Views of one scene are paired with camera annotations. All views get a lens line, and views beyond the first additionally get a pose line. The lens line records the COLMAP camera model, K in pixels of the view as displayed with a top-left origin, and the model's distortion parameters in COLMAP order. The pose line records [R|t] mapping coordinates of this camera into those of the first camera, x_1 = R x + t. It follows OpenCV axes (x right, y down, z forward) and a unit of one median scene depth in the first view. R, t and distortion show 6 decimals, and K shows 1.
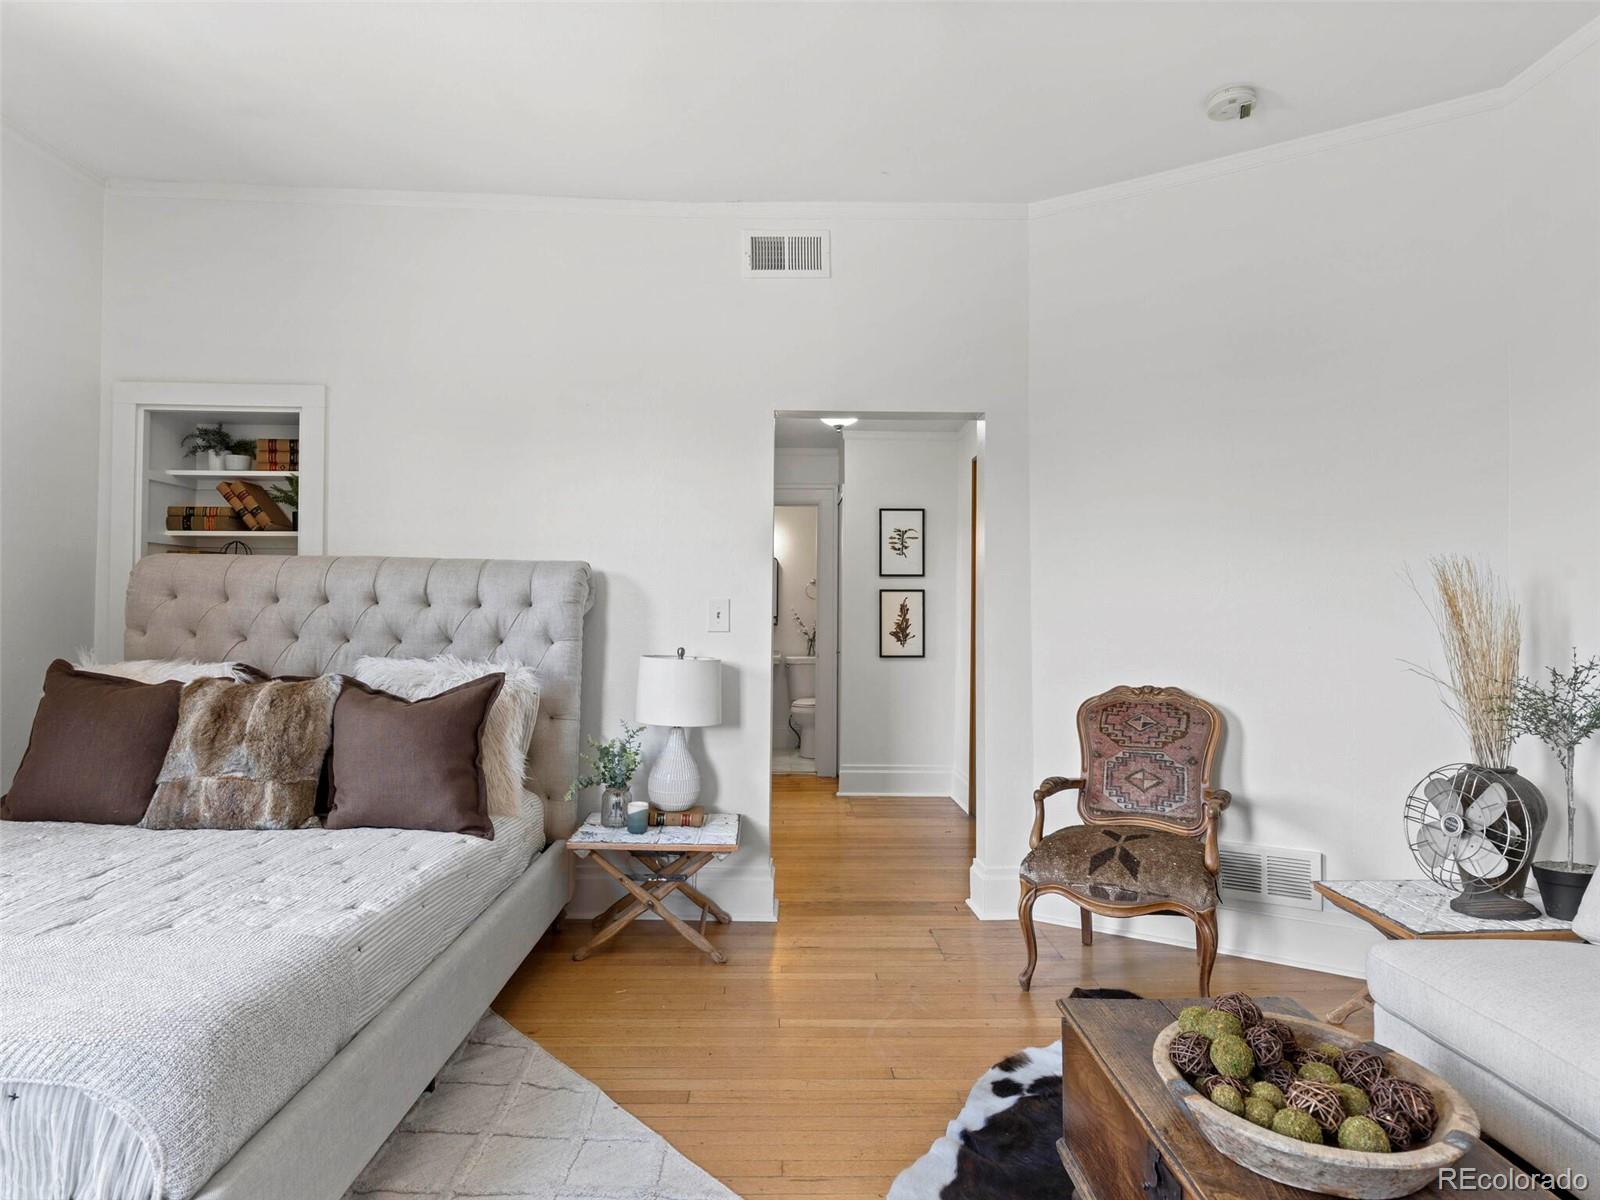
lens RADIAL K [[880.5, 0, 803.9], [0, 880.5, 602.4], [0, 0, 1]] dist [-0.001260, -0.003429]
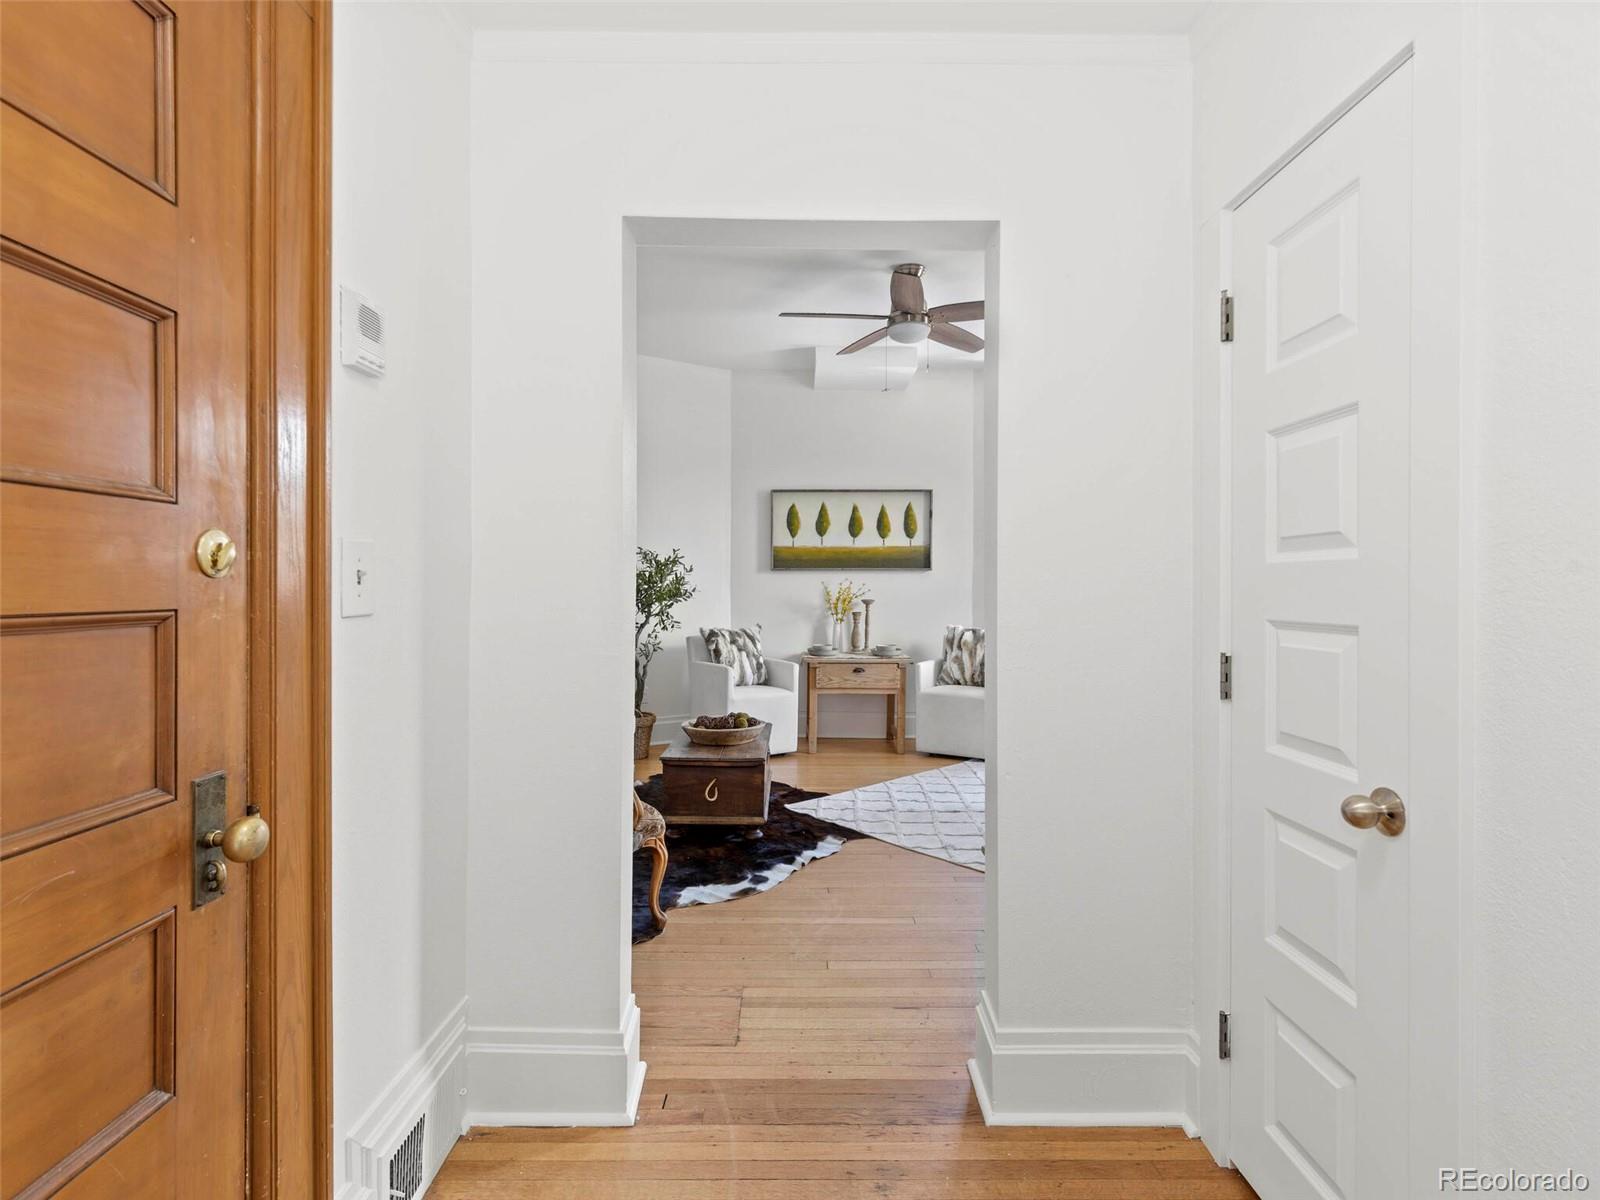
lens RADIAL K [[807.9, 0, 797.4], [0, 807.9, 592.3], [0, 0, 1]] dist [0.013538, -0.005131]
pose [[-0.999593, -0.008929, 0.027112, 0.086208], [-0.009229, 0.999897, -0.010978, 0.029797], [-0.027012, -0.011224, -0.999572, 1.706311]]
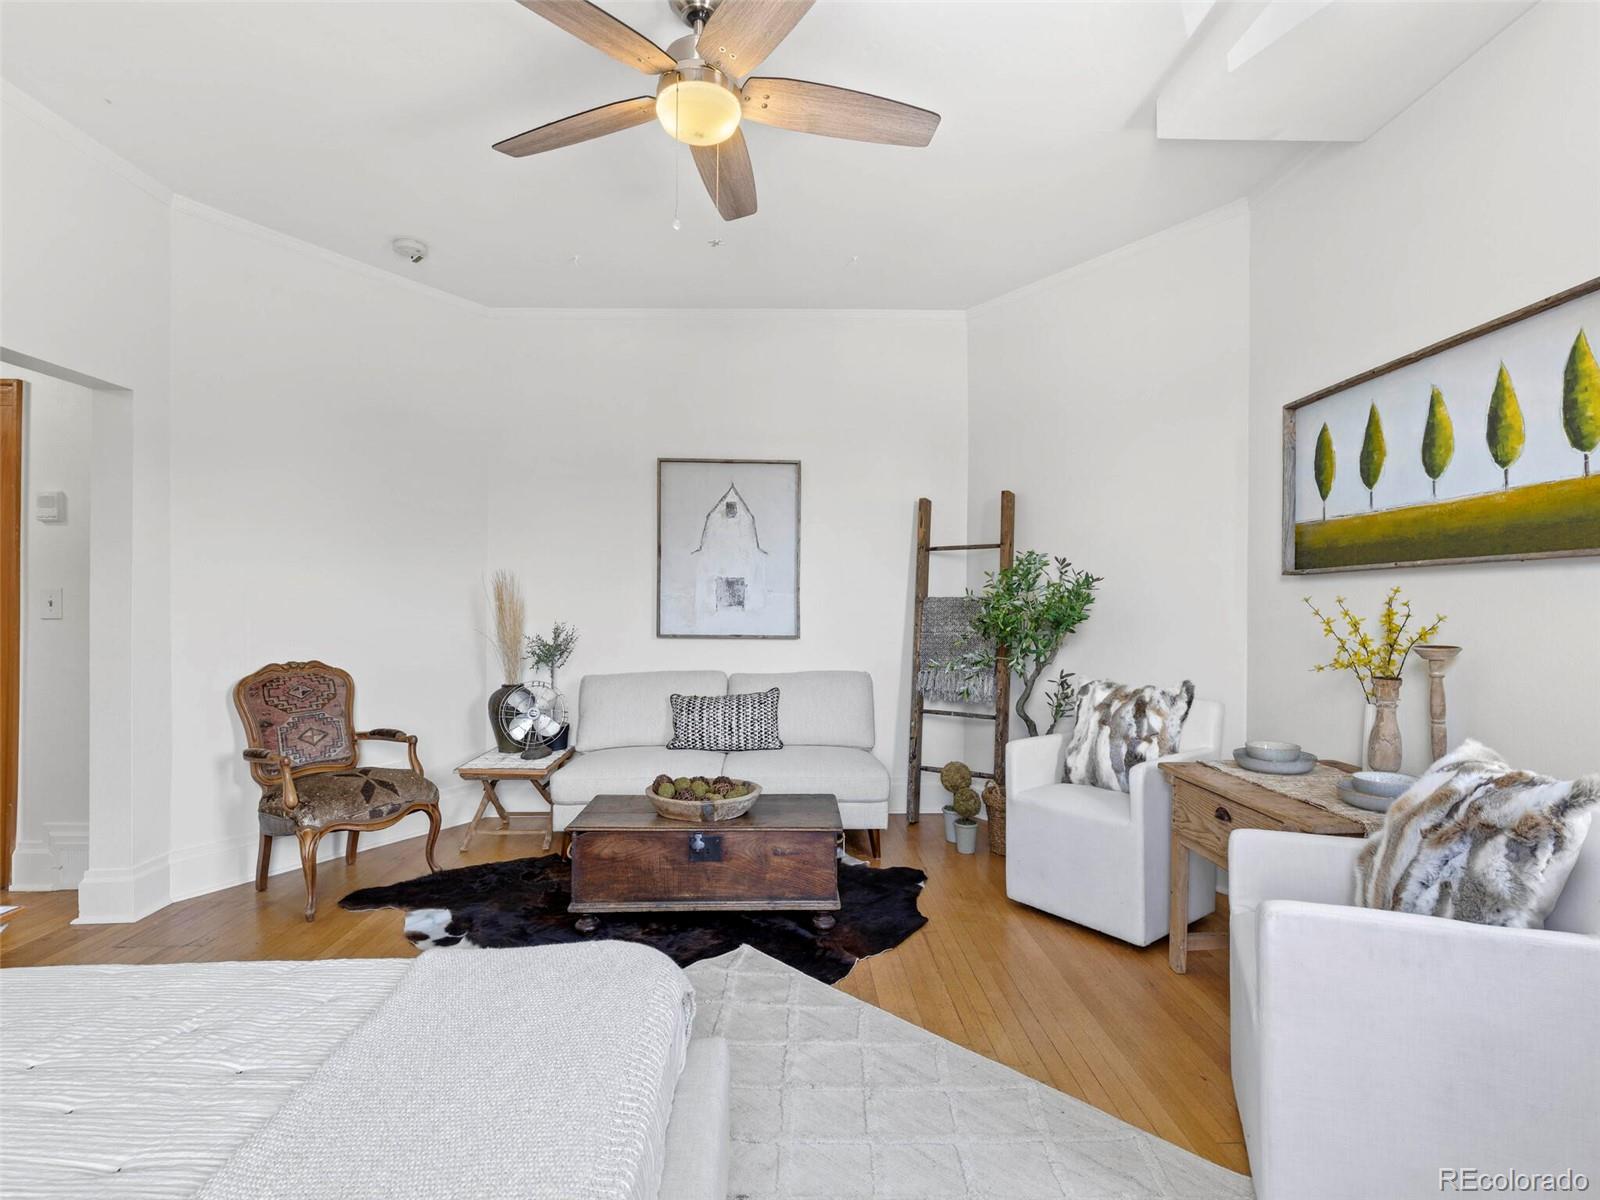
lens RADIAL K [[807.9, 0, 795.2], [0, 807.9, 599.1], [0, 0, 1]] dist [0.013538, -0.005131]
pose [[0.005880, 0.000348, 0.999983, -0.734292], [-0.020083, 0.999798, -0.000230, -0.005089], [-0.999781, -0.020081, 0.005886, 0.306696]]
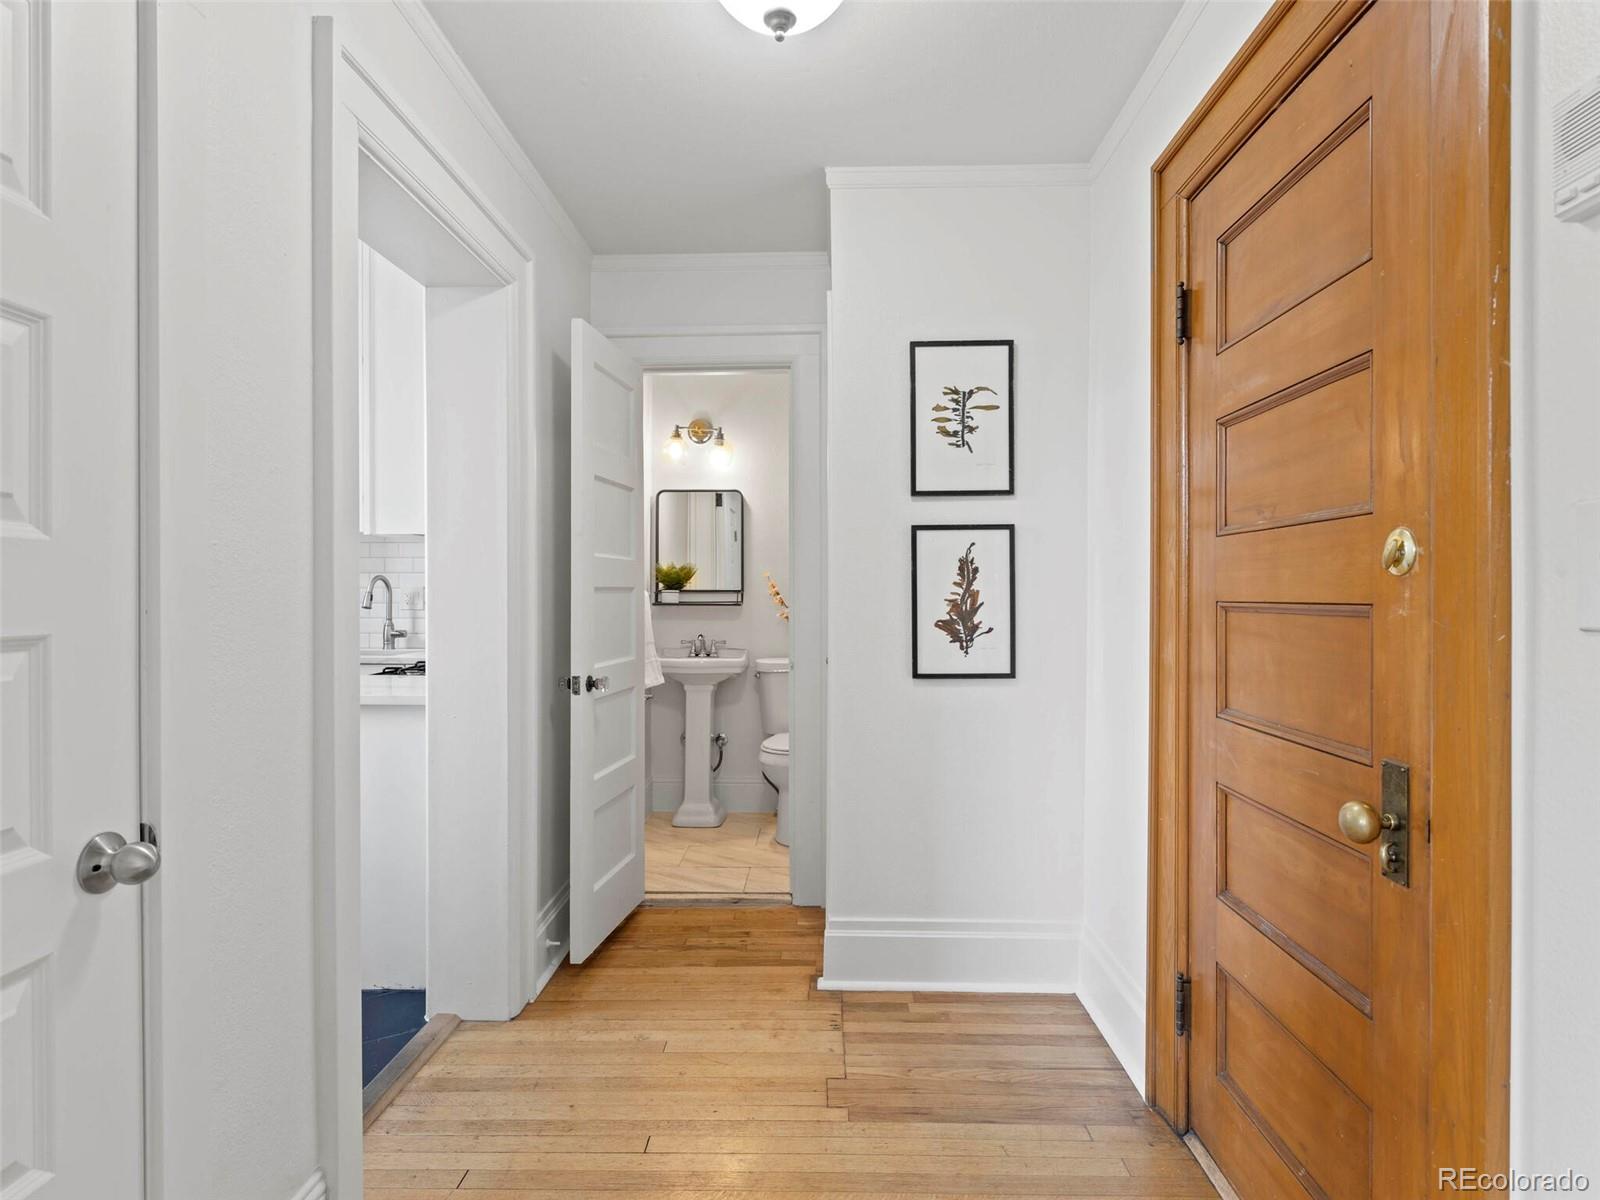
lens RADIAL K [[880.5, 0, 805.7], [0, 880.5, 600.5], [0, 0, 1]] dist [-0.001260, -0.003429]
pose [[0.998748, -0.008222, -0.049351, 0.098991], [0.009392, 0.999679, 0.023524, 0.022313], [0.049142, -0.023958, 0.998504, 1.011953]]
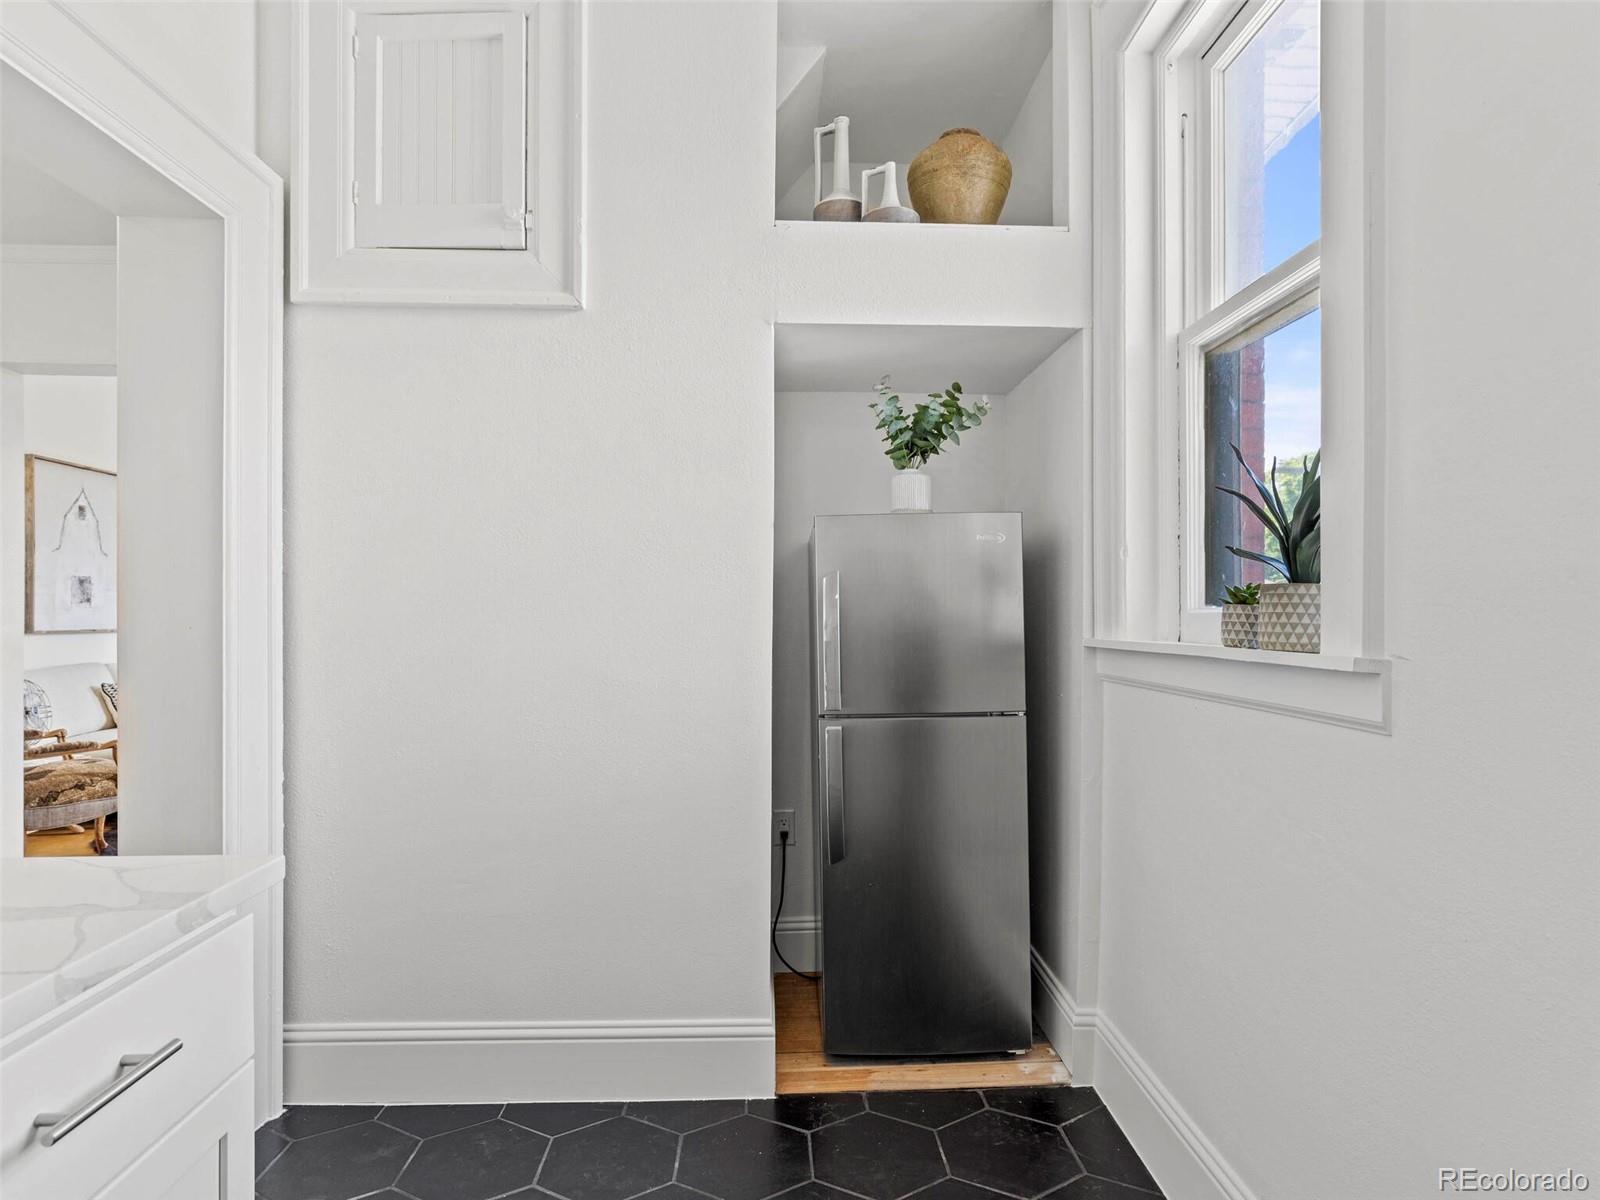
lens RADIAL K [[880.5, 0, 792.0], [0, 880.5, 613.3], [0, 0, 1]] dist [-0.001260, -0.003429]
pose [[-0.999922, -0.007898, -0.009655, -0.630931], [-0.007801, 0.999919, -0.010071, 0.035138], [0.009734, -0.009995, -0.999903, 2.097401]]
